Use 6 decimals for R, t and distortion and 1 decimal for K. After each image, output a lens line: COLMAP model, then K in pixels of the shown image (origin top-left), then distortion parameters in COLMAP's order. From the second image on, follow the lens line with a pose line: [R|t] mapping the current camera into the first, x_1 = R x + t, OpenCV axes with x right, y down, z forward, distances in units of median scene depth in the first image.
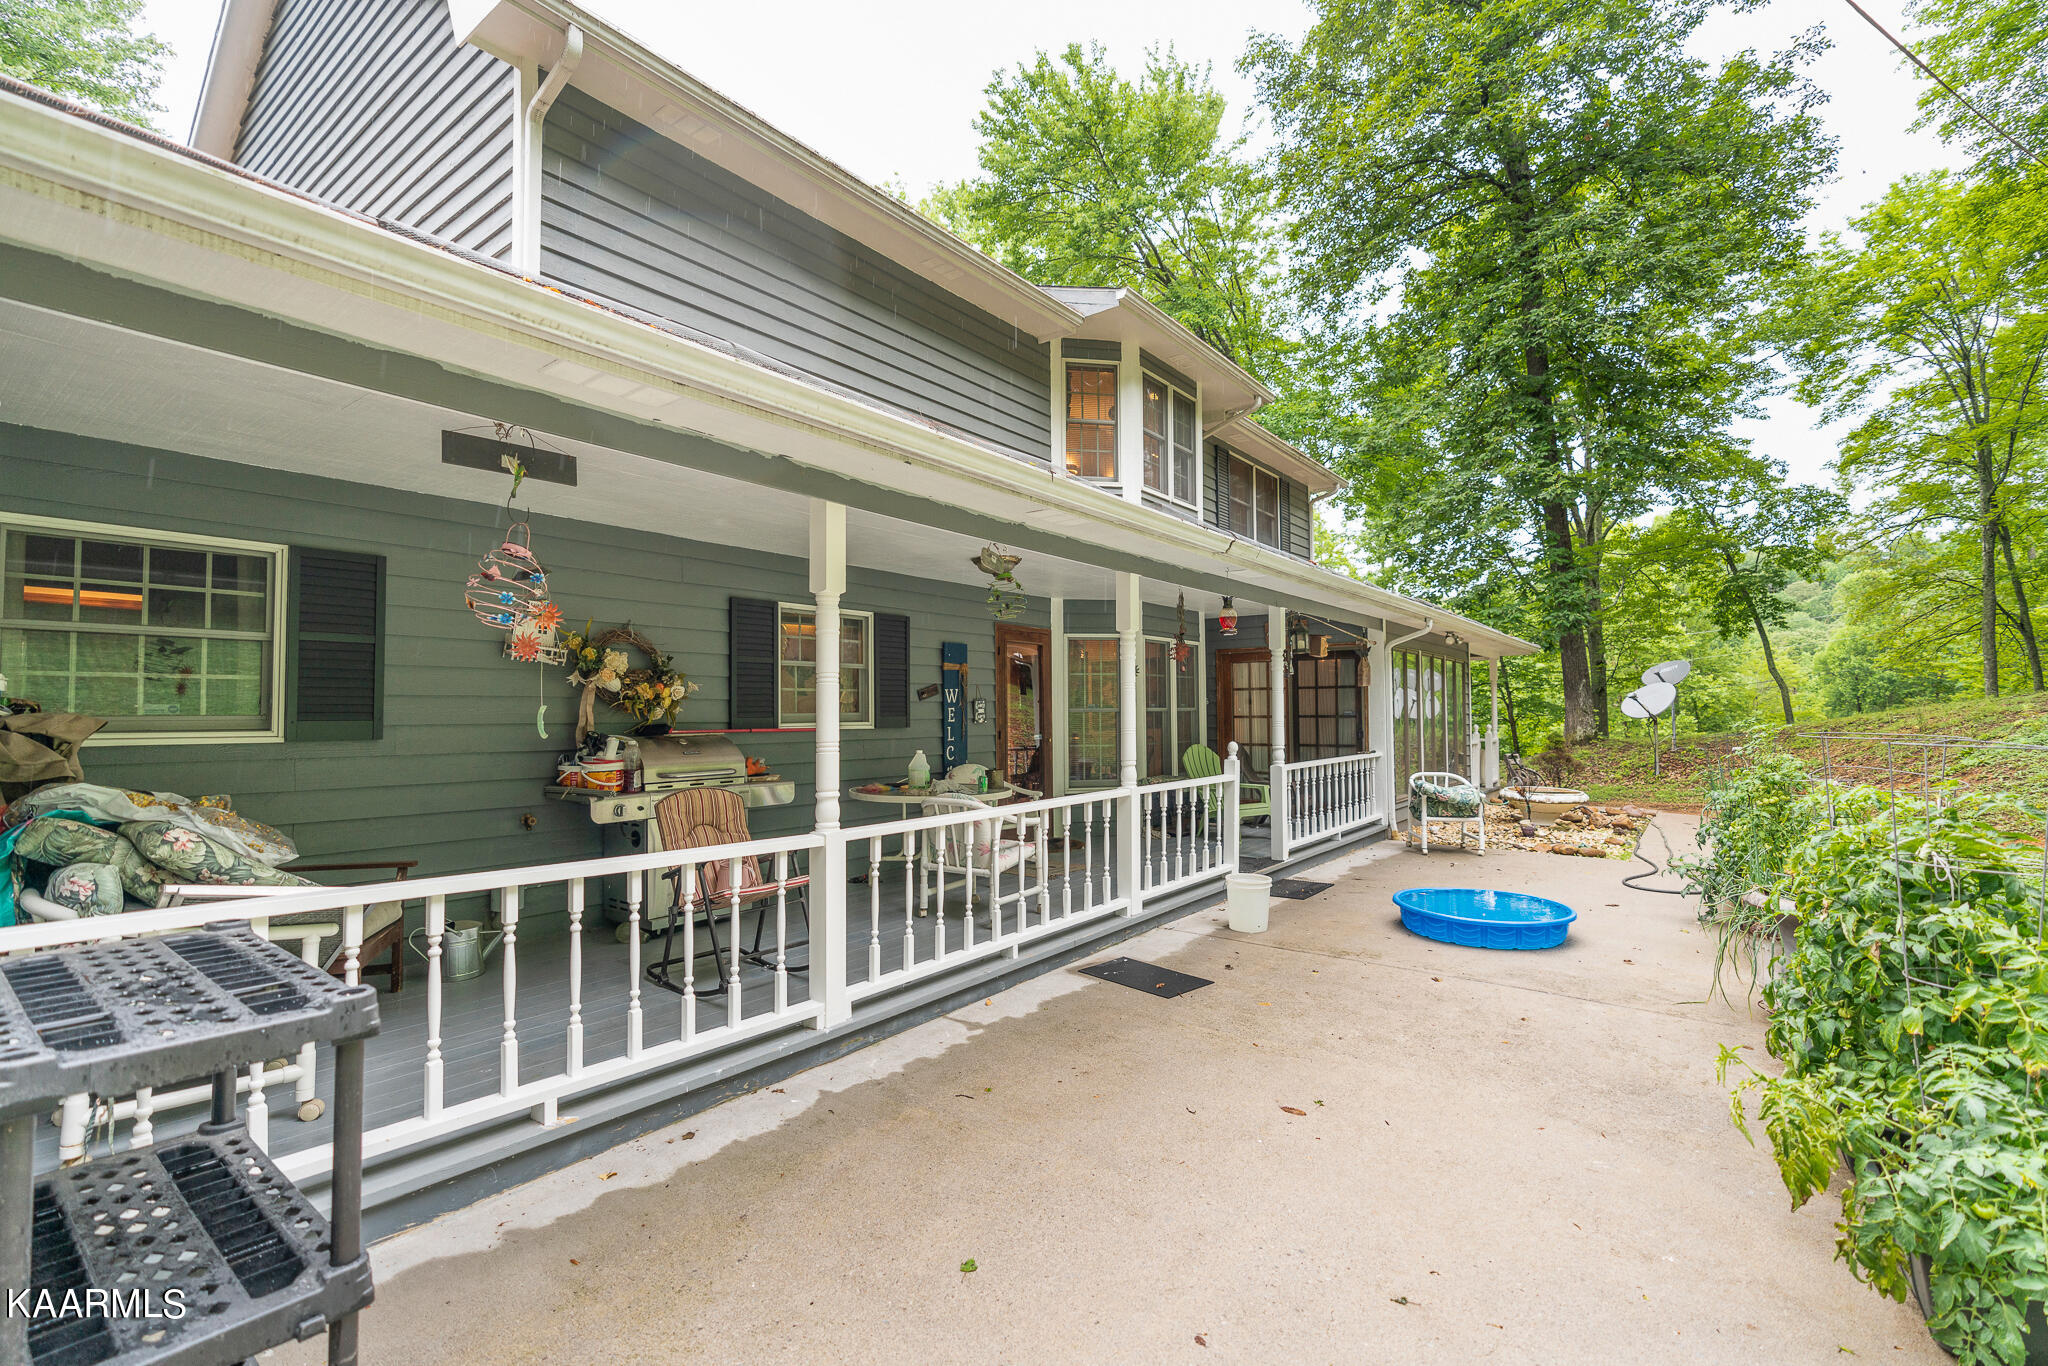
lens RADIAL K [[914.6, 0, 1024.0], [0, 914.6, 683.0], [0, 0, 1]] dist [0.004513, 0.000481]
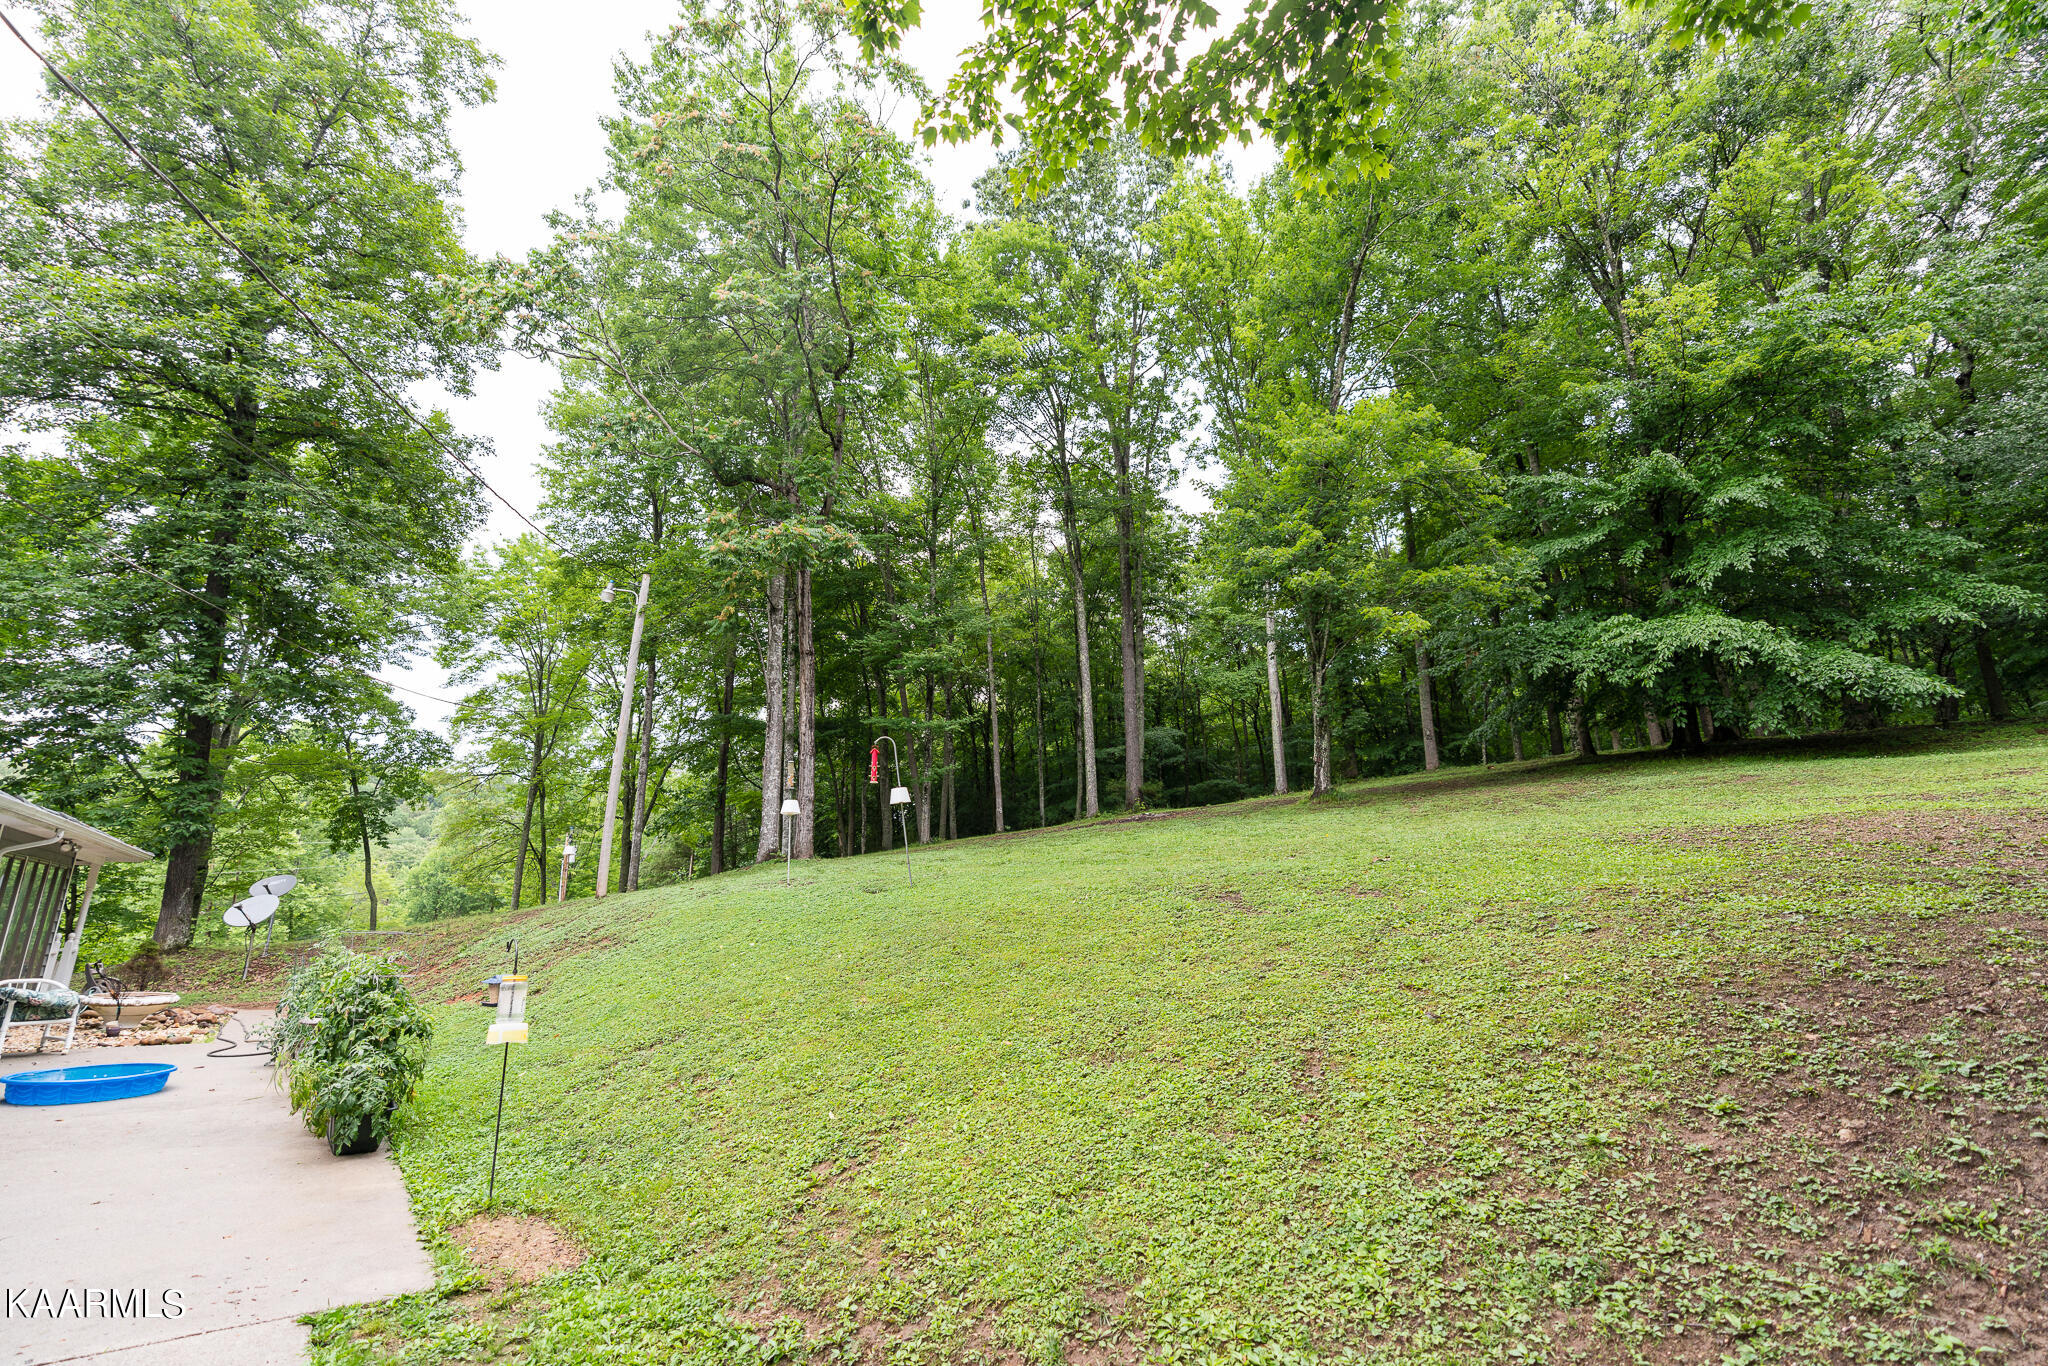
lens RADIAL K [[914.6, 0, 1024.0], [0, 914.6, 683.0], [0, 0, 1]] dist [0.004513, 0.000481]
pose [[0.275757, 0.250433, 0.928031, -0.078956], [-0.039225, 0.967592, -0.249453, -0.003217], [-0.960427, 0.032387, 0.276643, -0.105226]]
